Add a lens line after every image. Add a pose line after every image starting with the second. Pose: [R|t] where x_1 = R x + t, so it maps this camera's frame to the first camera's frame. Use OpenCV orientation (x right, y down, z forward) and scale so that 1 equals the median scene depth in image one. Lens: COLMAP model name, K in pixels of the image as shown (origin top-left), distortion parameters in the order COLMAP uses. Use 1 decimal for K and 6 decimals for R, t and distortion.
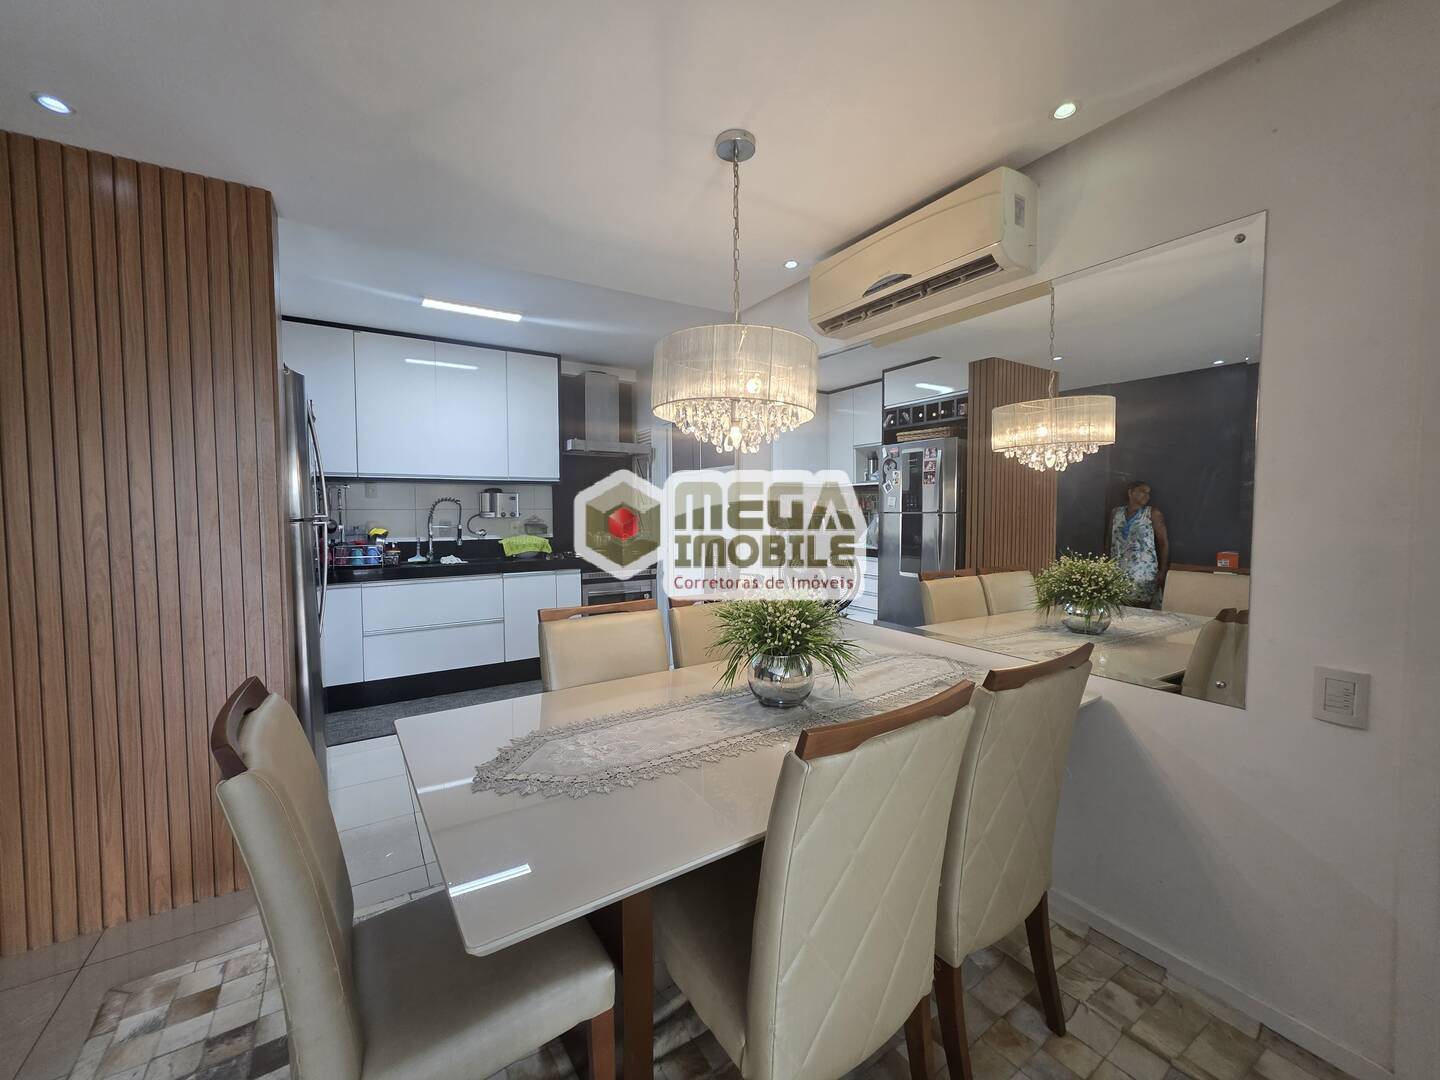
lens RADIAL K [[573.7, 0, 712.1], [0, 573.7, 536.9], [0, 0, 1]] dist [0.003086, 0.000207]
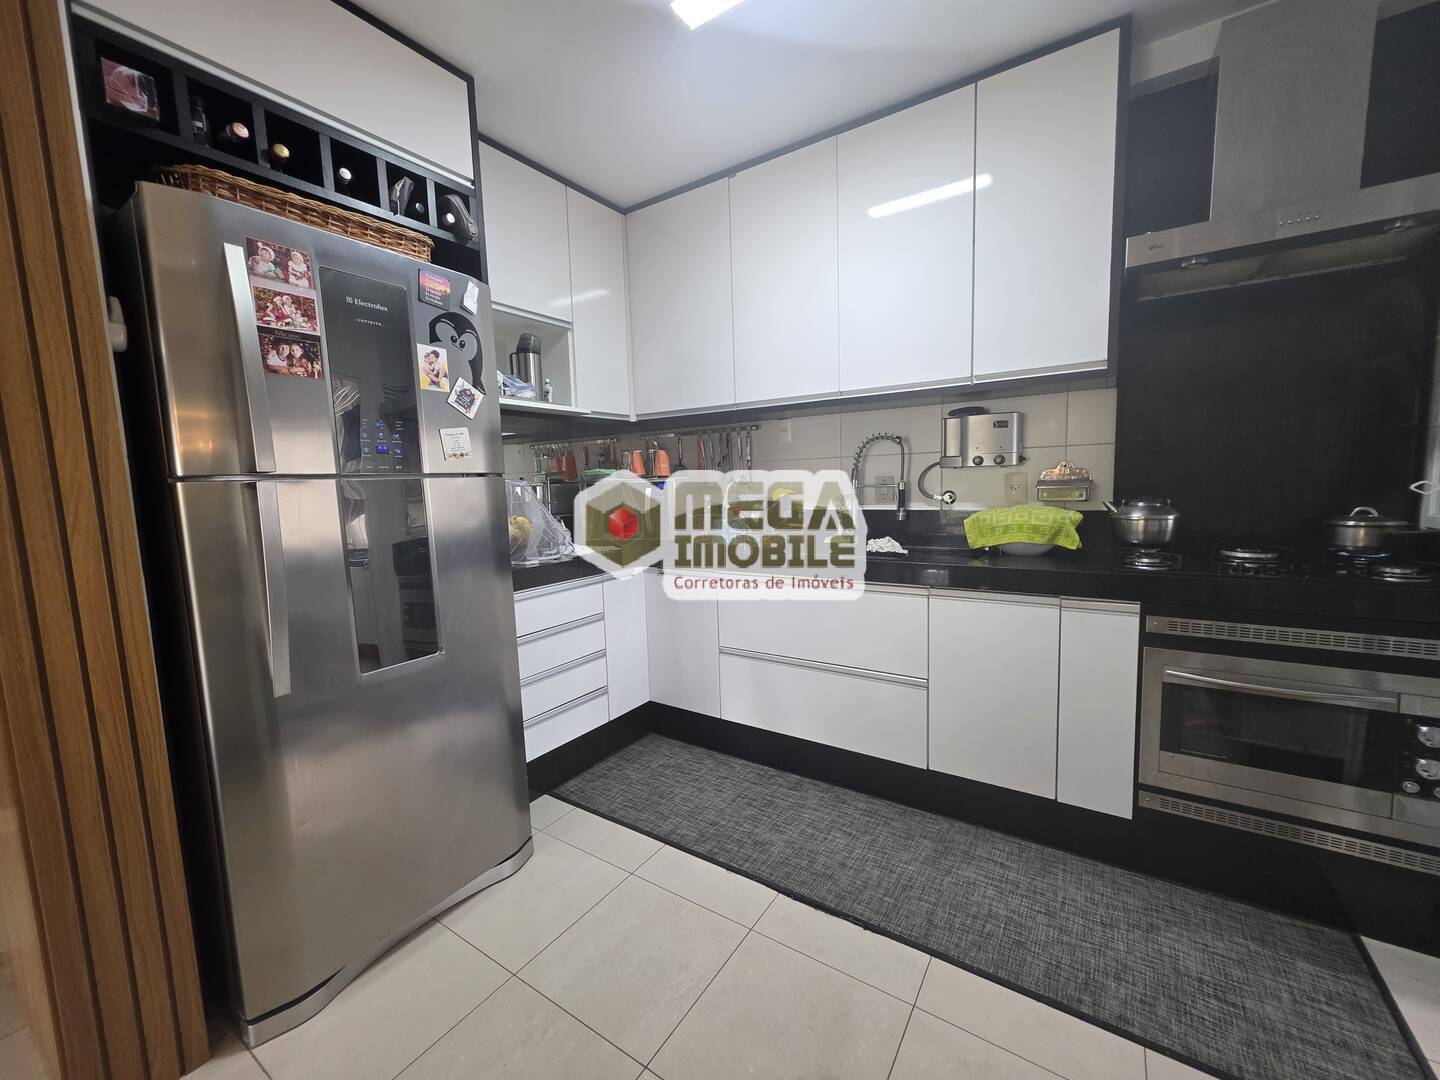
lens RADIAL K [[573.7, 0, 718.7], [0, 573.7, 539.7], [0, 0, 1]] dist [0.003086, 0.000207]
pose [[0.408604, 0.088216, -0.908439, -0.012339], [-0.011540, 0.995738, 0.091502, -0.016587], [0.912639, -0.026905, 0.407880, 0.710909]]
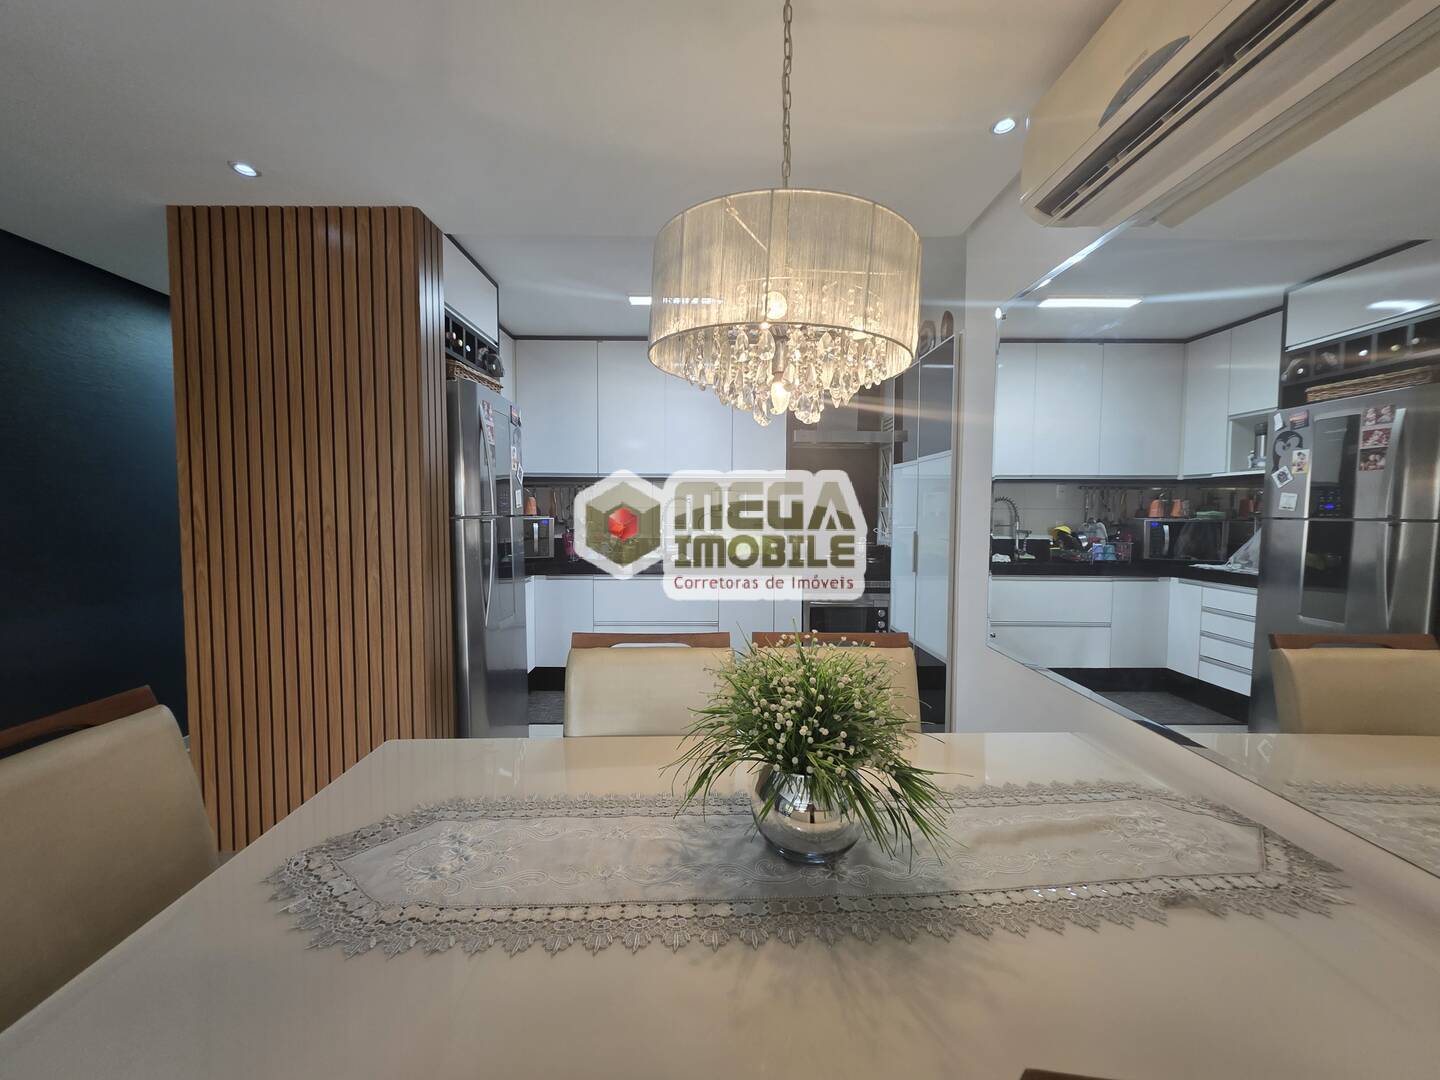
lens RADIAL K [[573.7, 0, 715.5], [0, 573.7, 544.6], [0, 0, 1]] dist [0.003086, 0.000207]
pose [[0.853593, 0.040659, -0.519352, 0.139484], [-0.031863, 0.999158, 0.025853, -0.013201], [0.519966, -0.005520, 0.854169, 0.190269]]
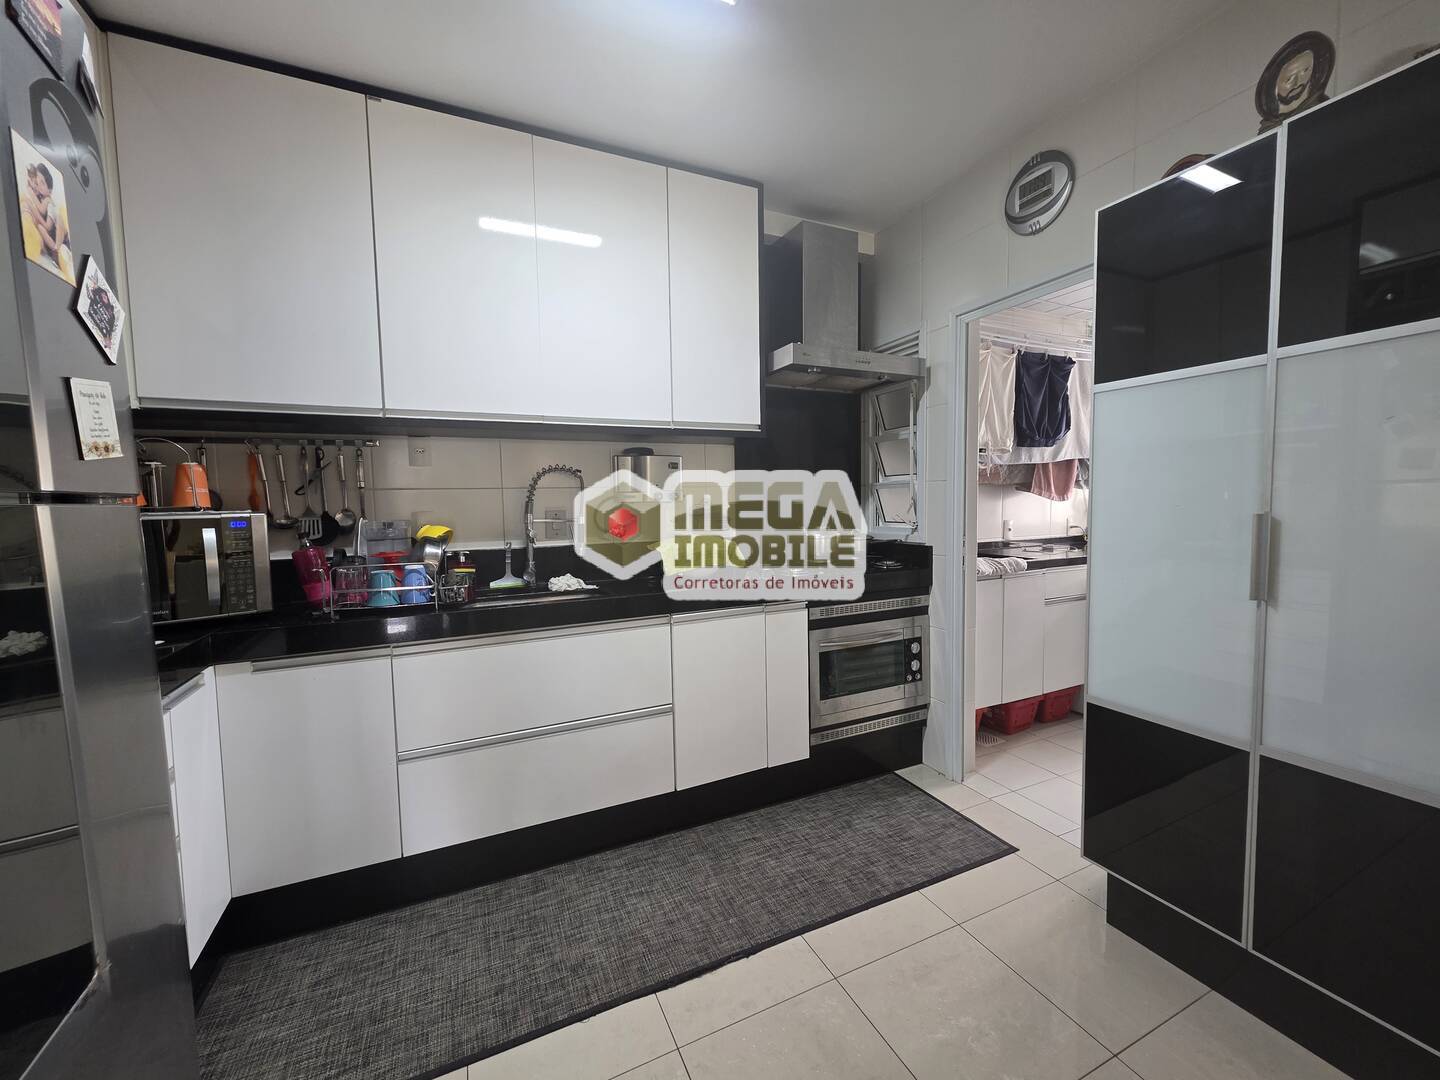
lens RADIAL K [[573.7, 0, 716.4], [0, 573.7, 540.8], [0, 0, 1]] dist [0.003086, 0.000207]
pose [[0.991446, -0.004076, -0.130453, -0.283515], [0.007717, 0.999594, 0.027418, -0.013830], [0.130288, -0.028190, 0.991075, 0.563419]]
